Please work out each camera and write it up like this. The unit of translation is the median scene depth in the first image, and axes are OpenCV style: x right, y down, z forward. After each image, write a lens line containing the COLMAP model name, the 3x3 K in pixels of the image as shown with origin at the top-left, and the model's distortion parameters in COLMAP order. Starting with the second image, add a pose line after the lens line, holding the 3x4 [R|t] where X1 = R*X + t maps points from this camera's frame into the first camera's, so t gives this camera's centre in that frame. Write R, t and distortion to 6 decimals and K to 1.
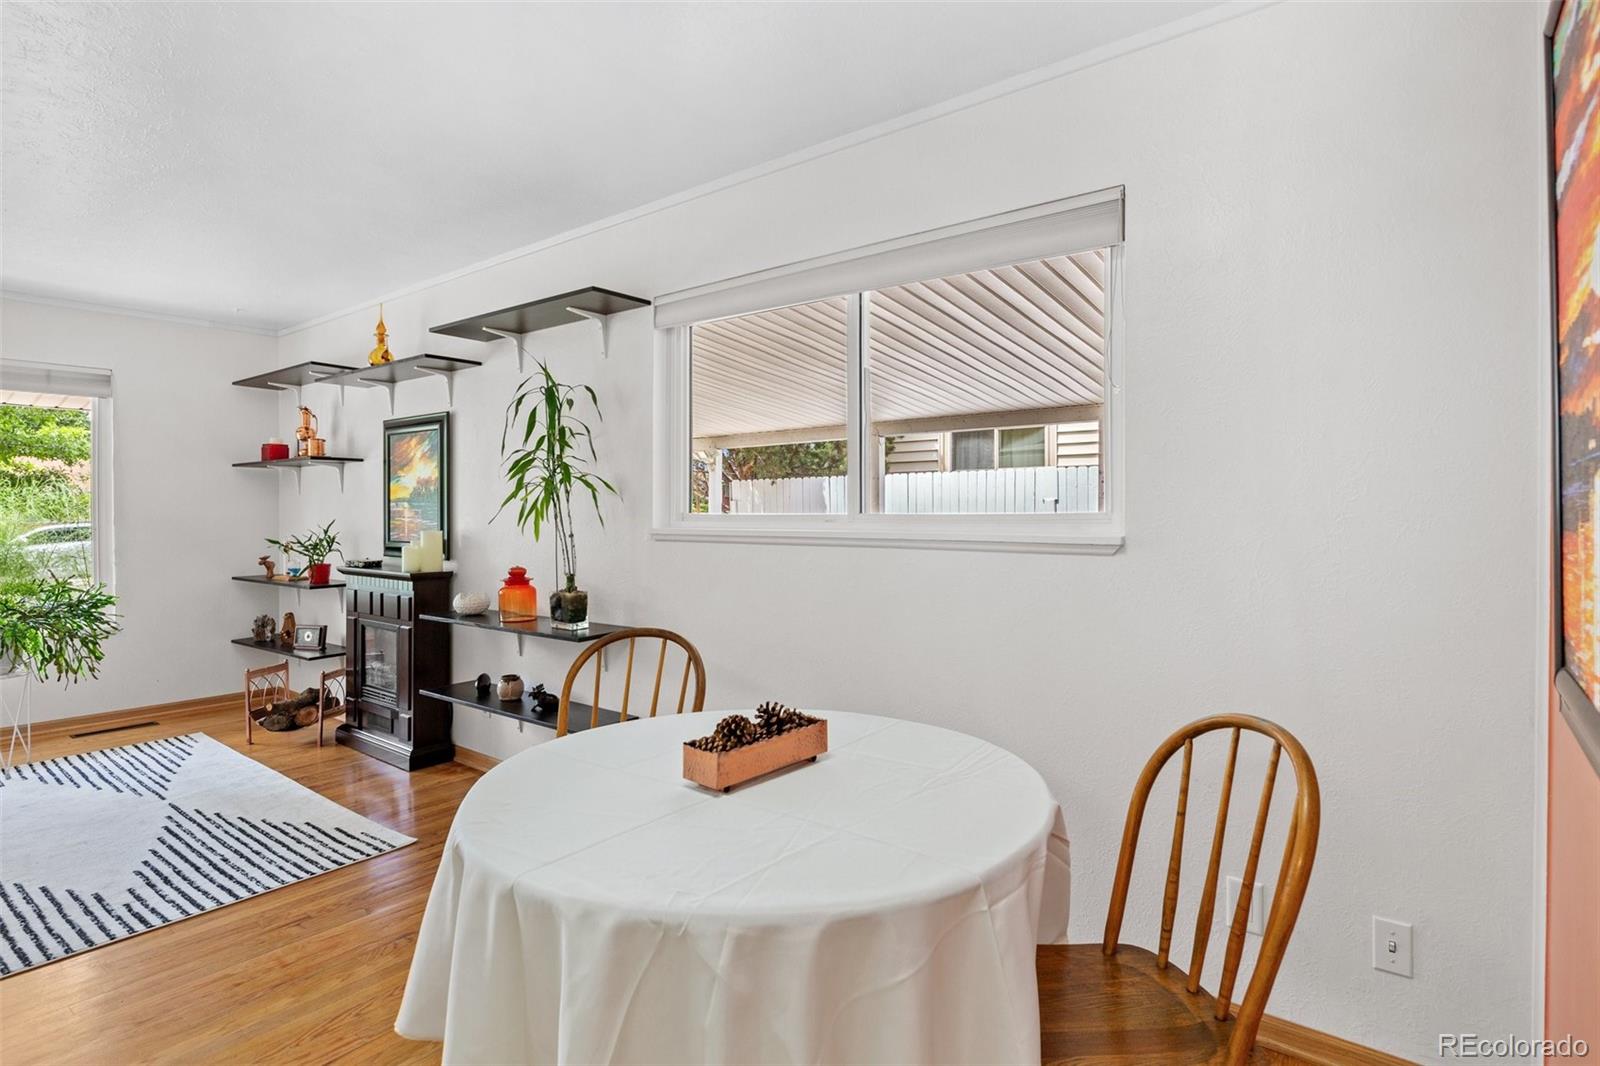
lens RADIAL K [[816.3, 0, 800.3], [0, 816.3, 511.1], [0, 0, 1]] dist [-0.000406, 0.000223]
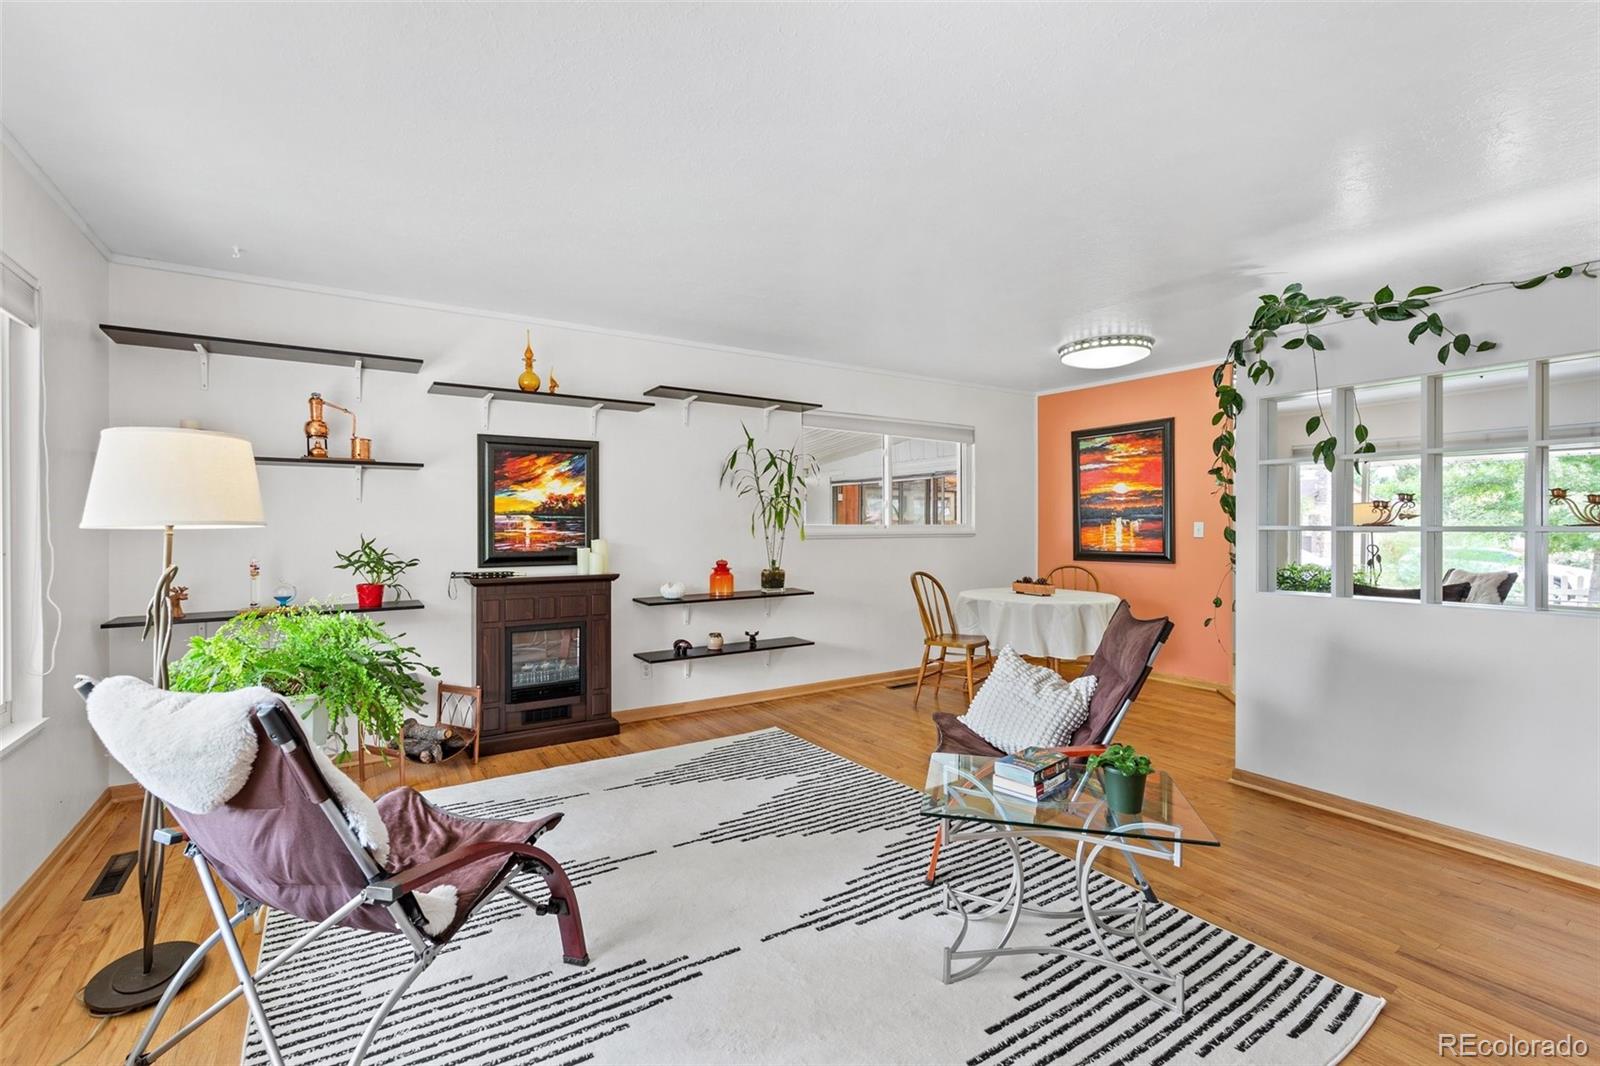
lens RADIAL K [[698.9, 0, 797.7], [0, 698.9, 527.1], [0, 0, 1]] dist [-0.002126, -0.000050]
pose [[0.333128, -0.002667, 0.942878, -1.264062], [0.002831, 0.999994, 0.001828, 0.004186], [-0.942878, 0.002061, 0.333133, 0.358747]]
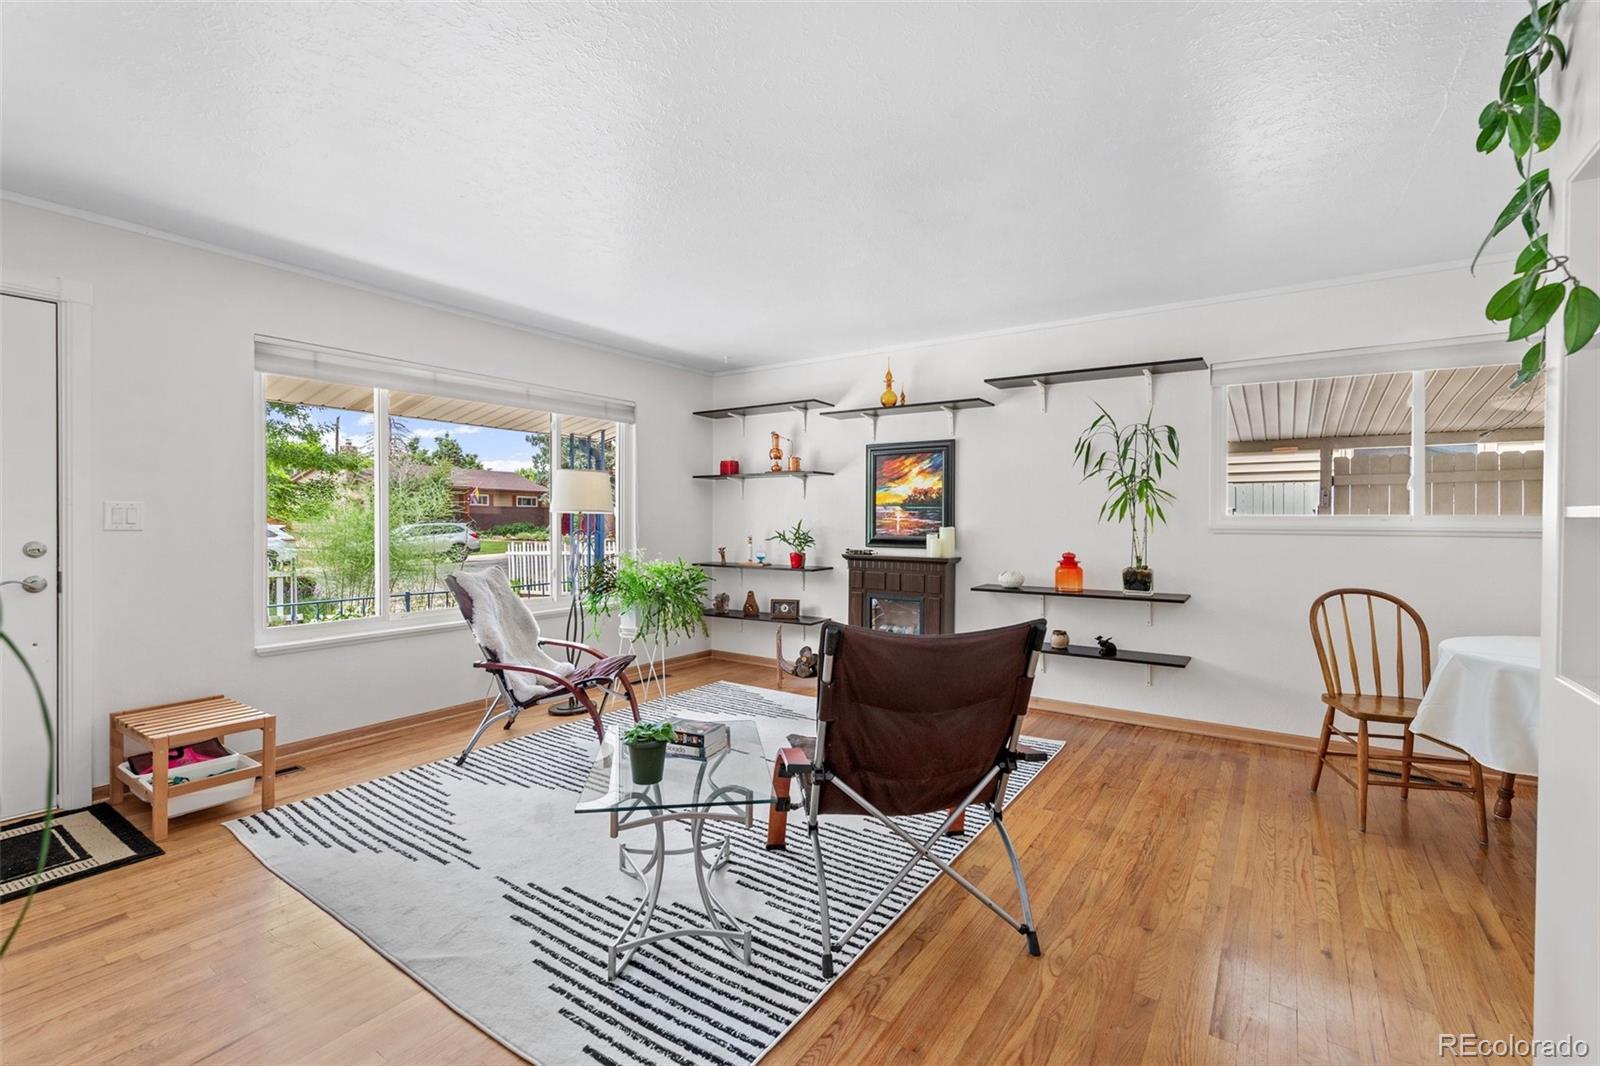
lens RADIAL K [[698.9, 0, 804.8], [0, 698.9, 520.7], [0, 0, 1]] dist [-0.002126, -0.000050]
pose [[0.997689, 0.006593, 0.067632, -0.726655], [-0.006531, 0.999978, -0.001138, 0.015126], [-0.067638, 0.000693, 0.997710, -0.133358]]
